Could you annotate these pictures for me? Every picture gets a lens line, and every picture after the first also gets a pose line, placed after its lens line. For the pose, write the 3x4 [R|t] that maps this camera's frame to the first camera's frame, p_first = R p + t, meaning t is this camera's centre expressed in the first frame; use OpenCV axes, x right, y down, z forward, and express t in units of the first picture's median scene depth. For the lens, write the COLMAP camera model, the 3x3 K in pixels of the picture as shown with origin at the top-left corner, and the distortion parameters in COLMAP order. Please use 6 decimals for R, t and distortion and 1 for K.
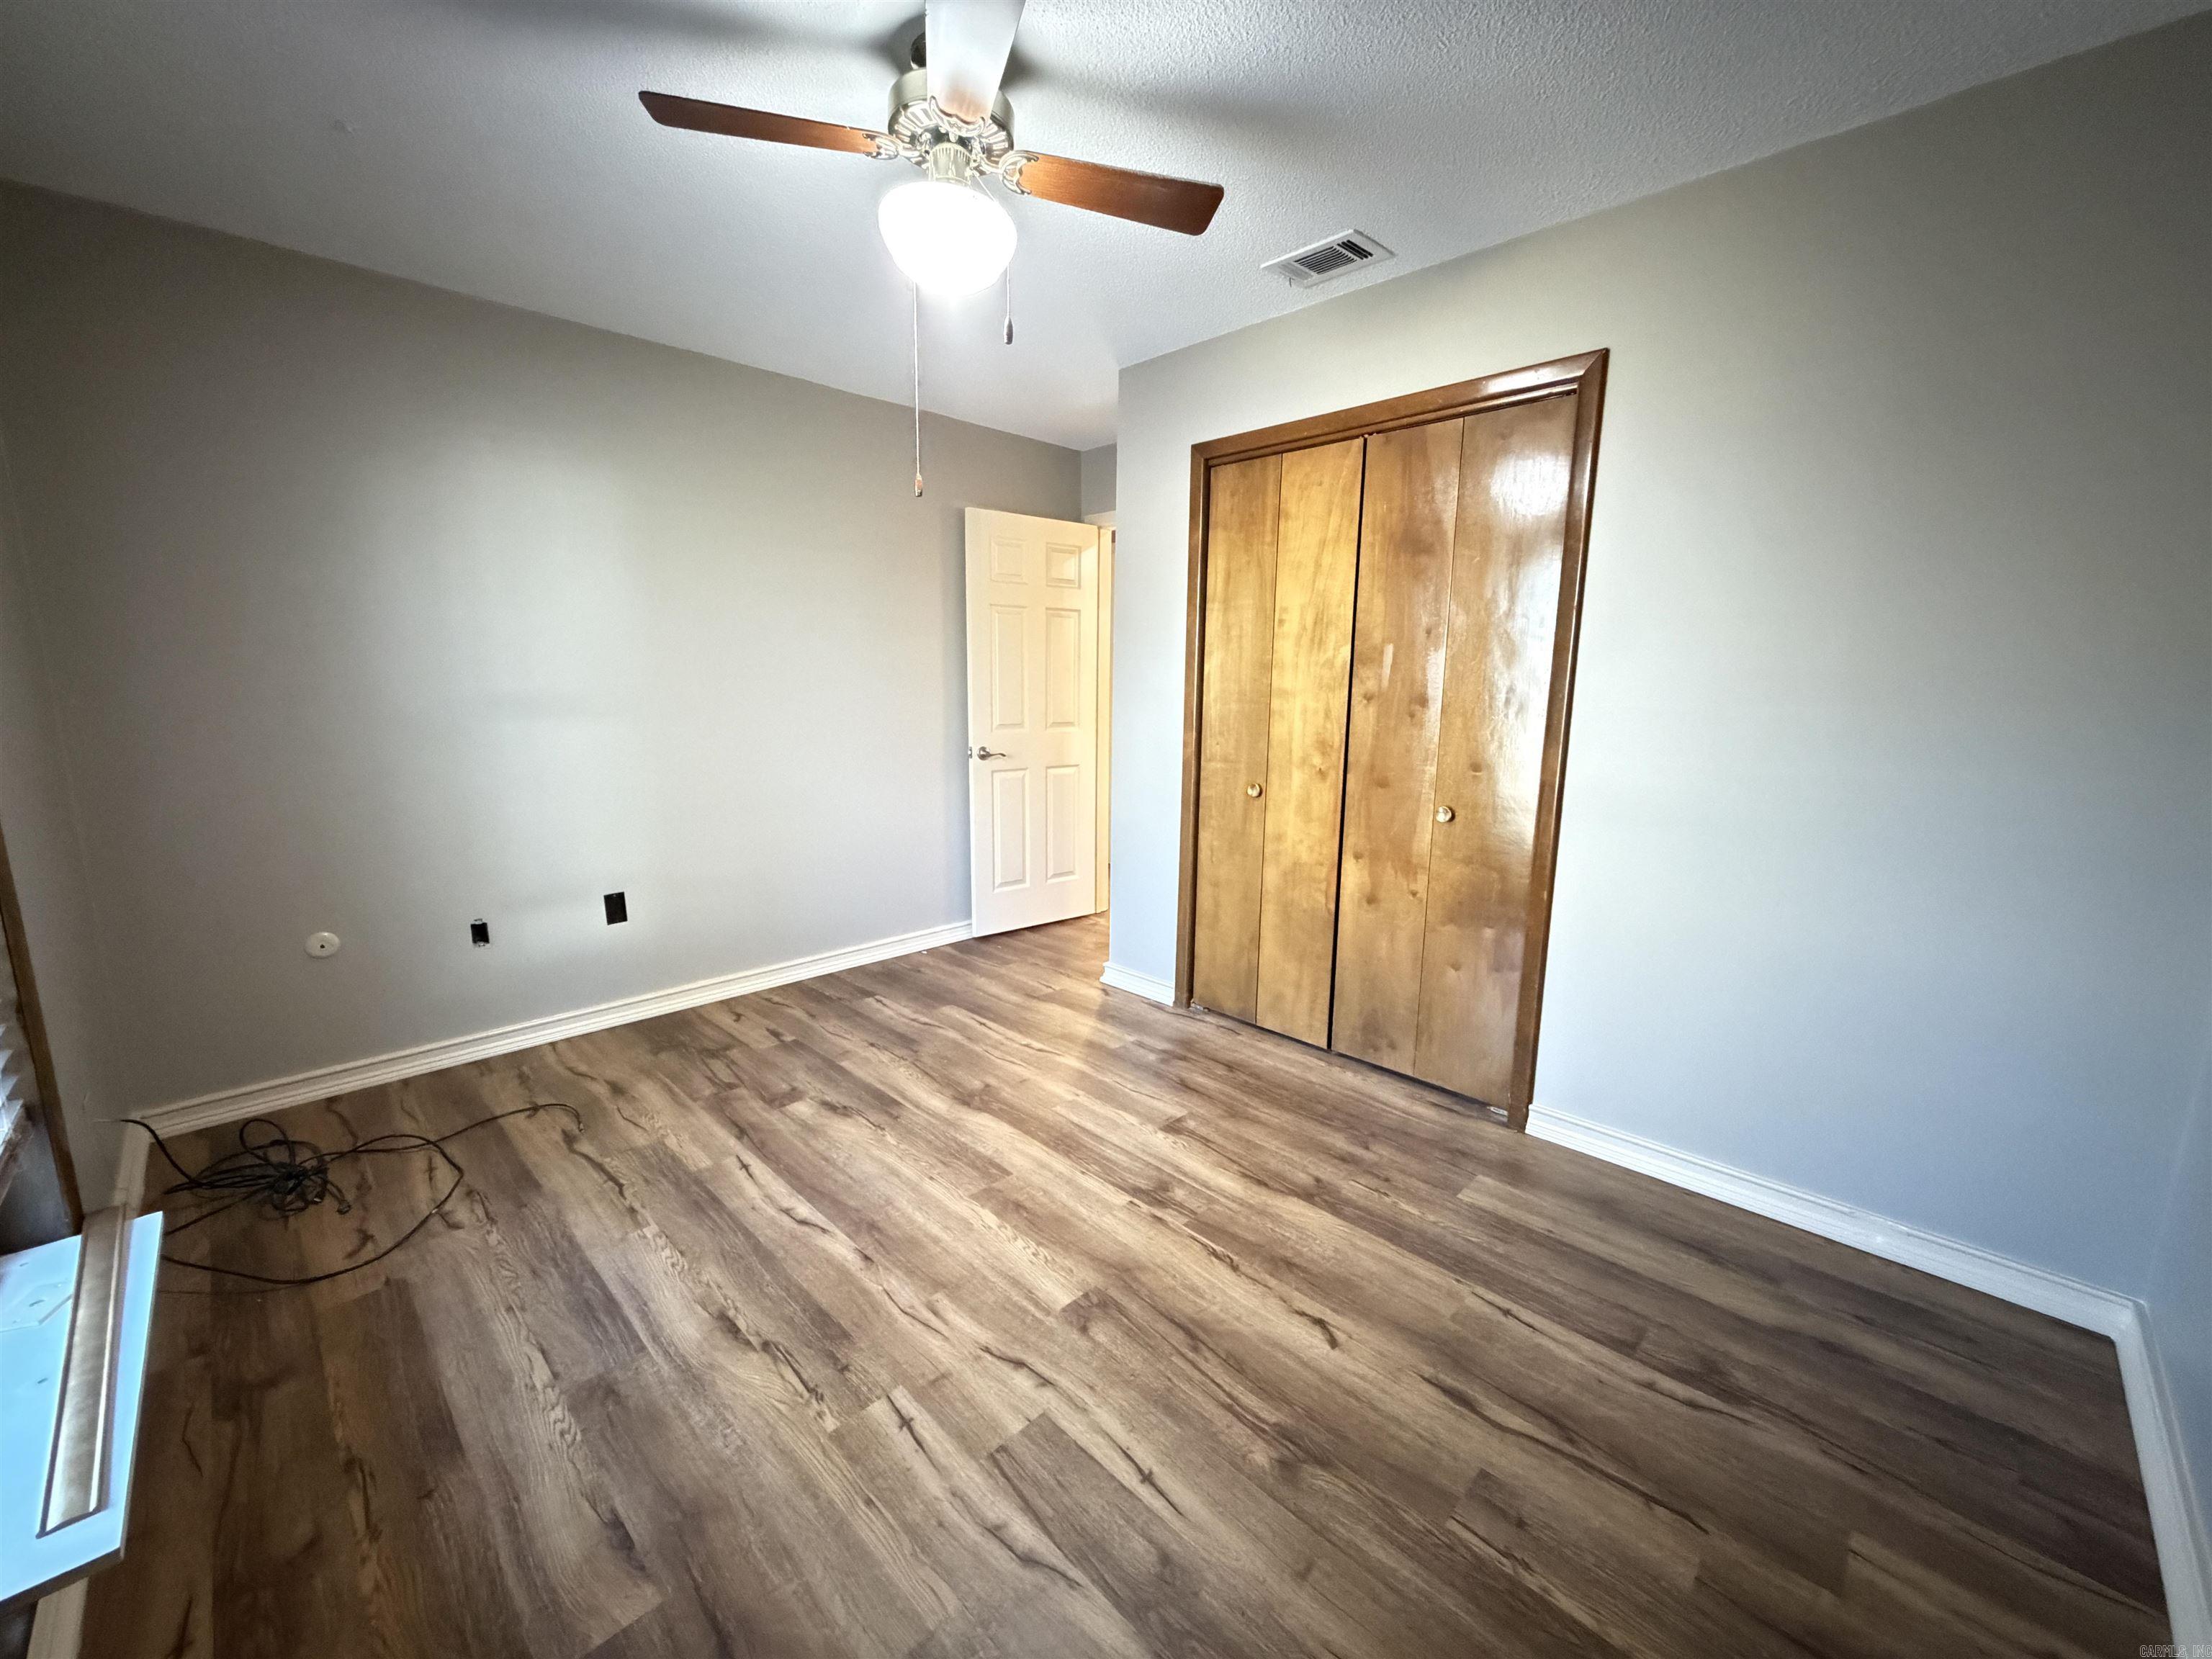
lens RADIAL K [[884.4, 0, 1098.8], [0, 884.4, 829.0], [0, 0, 1]] dist [-0.002562, -0.000119]
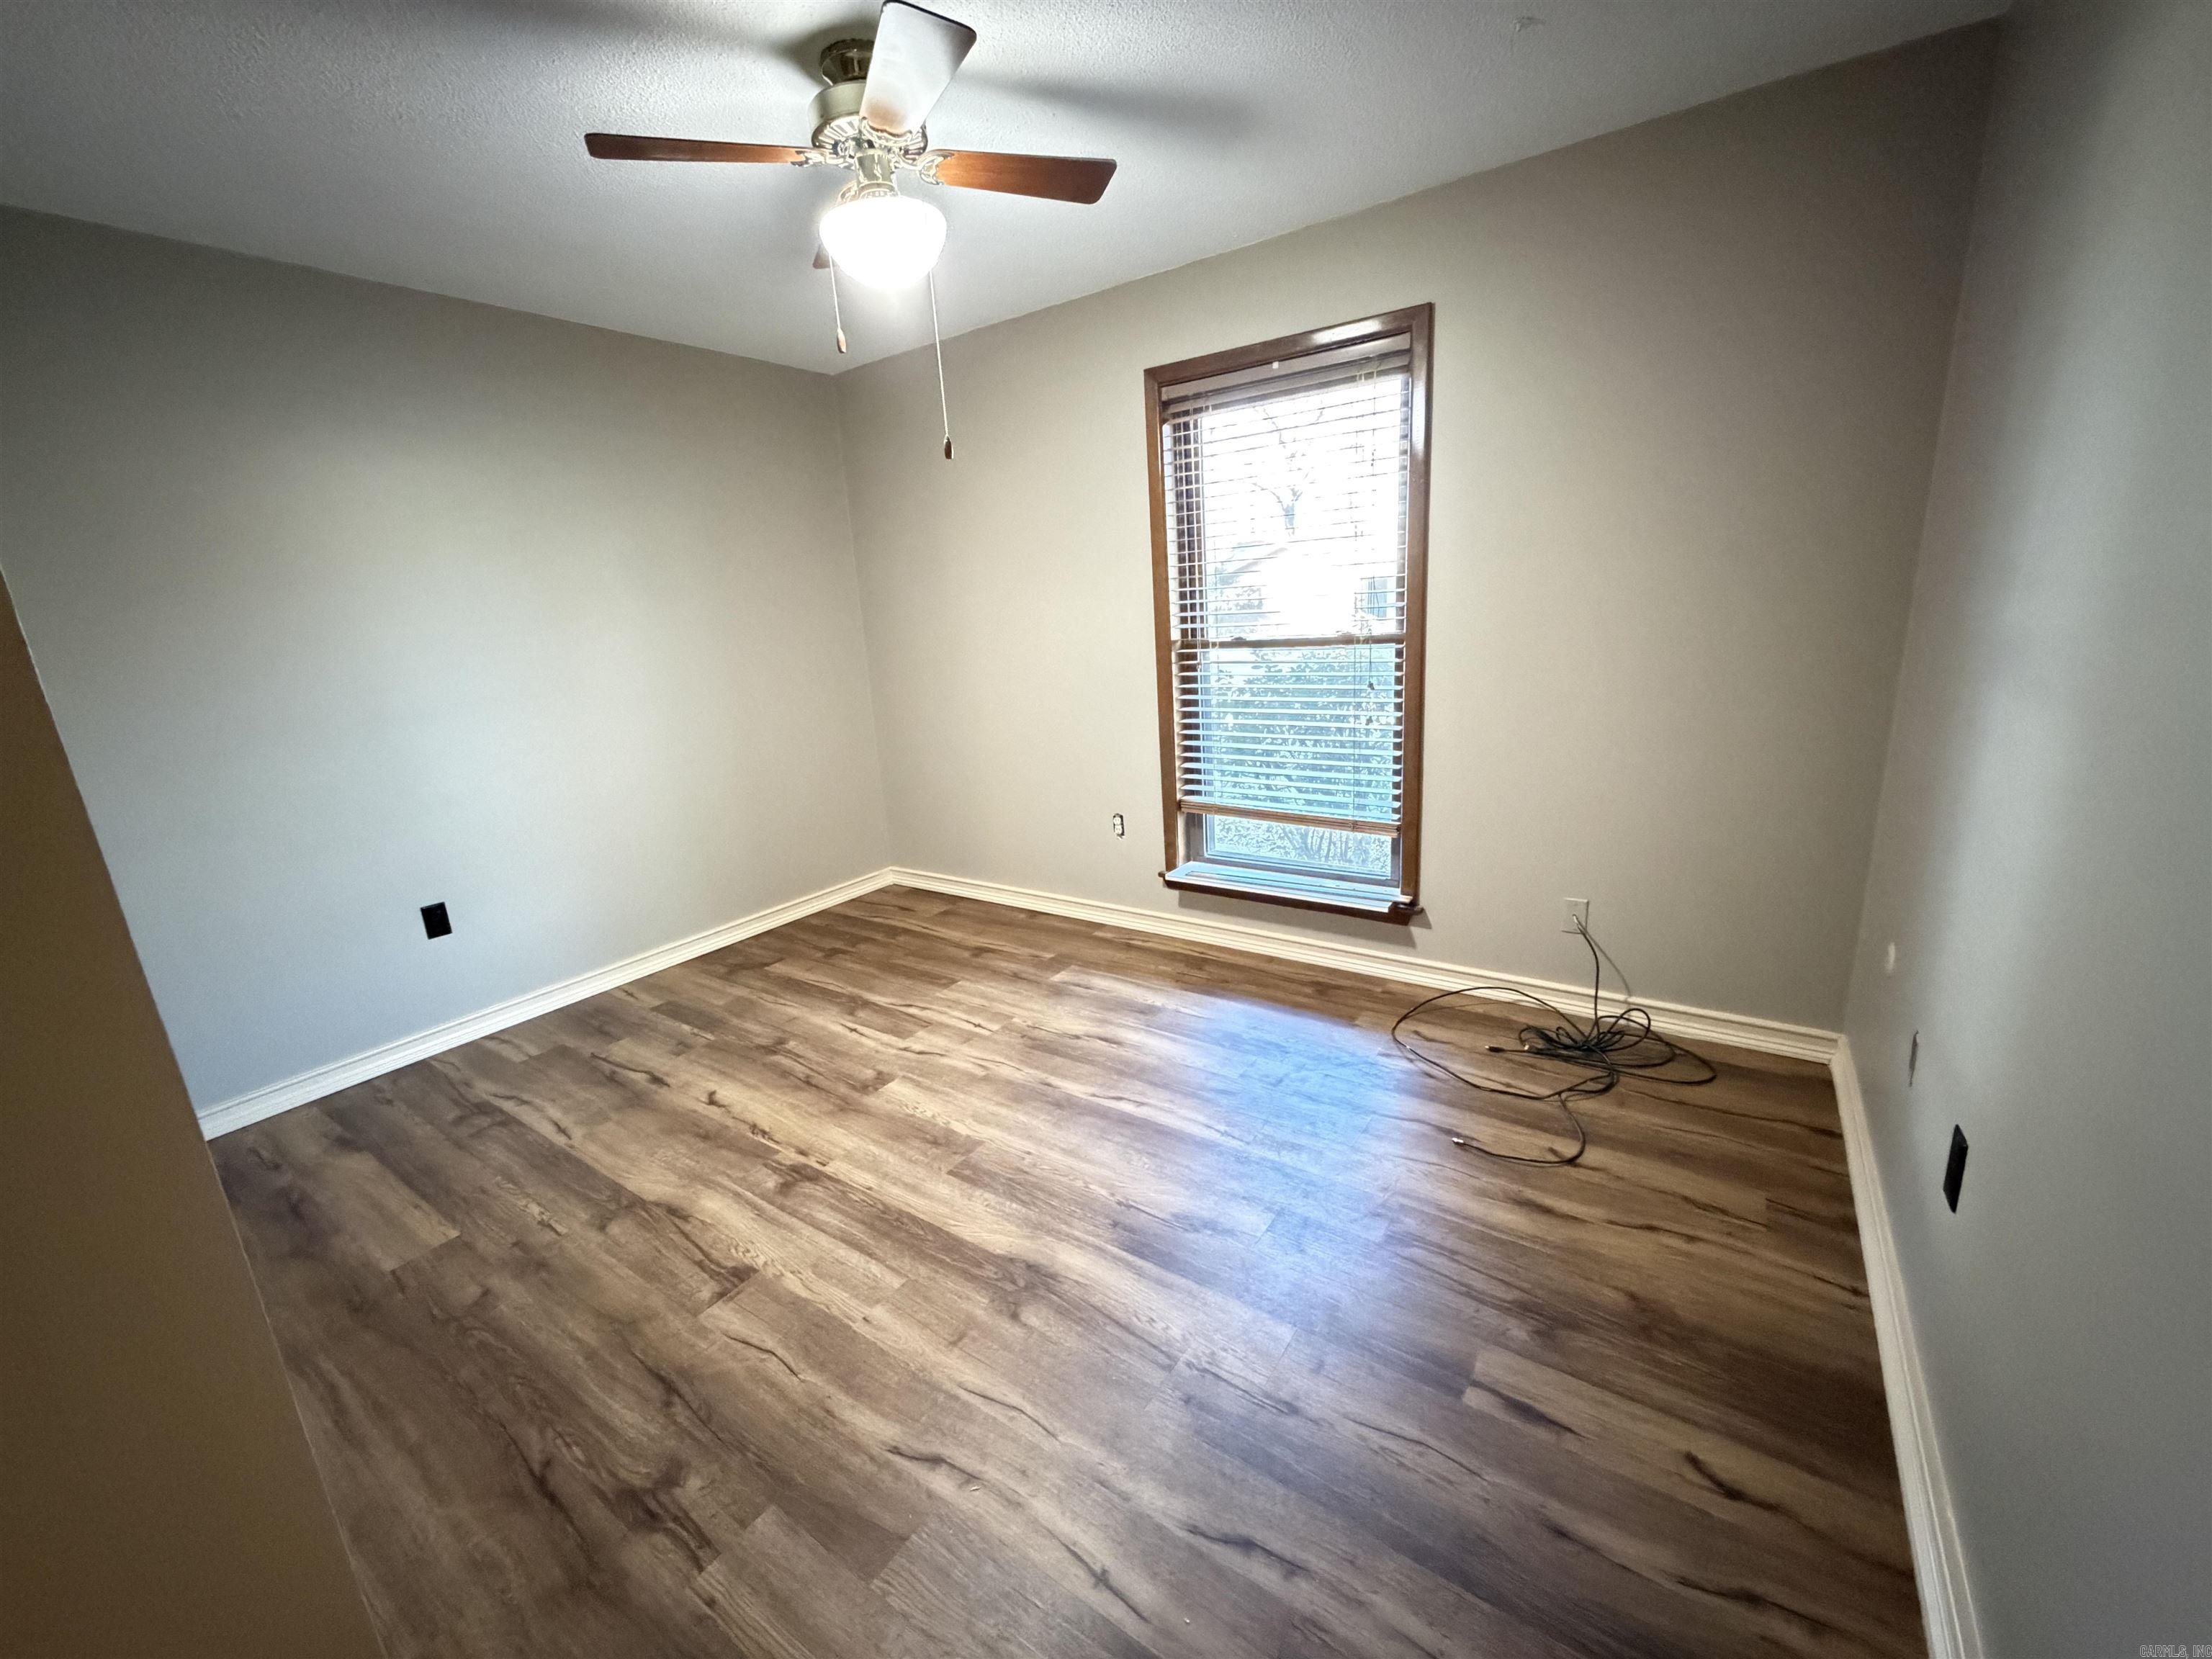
lens RADIAL K [[884.4, 0, 1098.8], [0, 884.4, 829.0], [0, 0, 1]] dist [-0.002562, -0.000119]
pose [[-0.983726, 0.090555, -0.155190, -0.160537], [0.021278, 0.916345, 0.399823, -0.355028], [0.178413, 0.390014, -0.903359, 1.929429]]
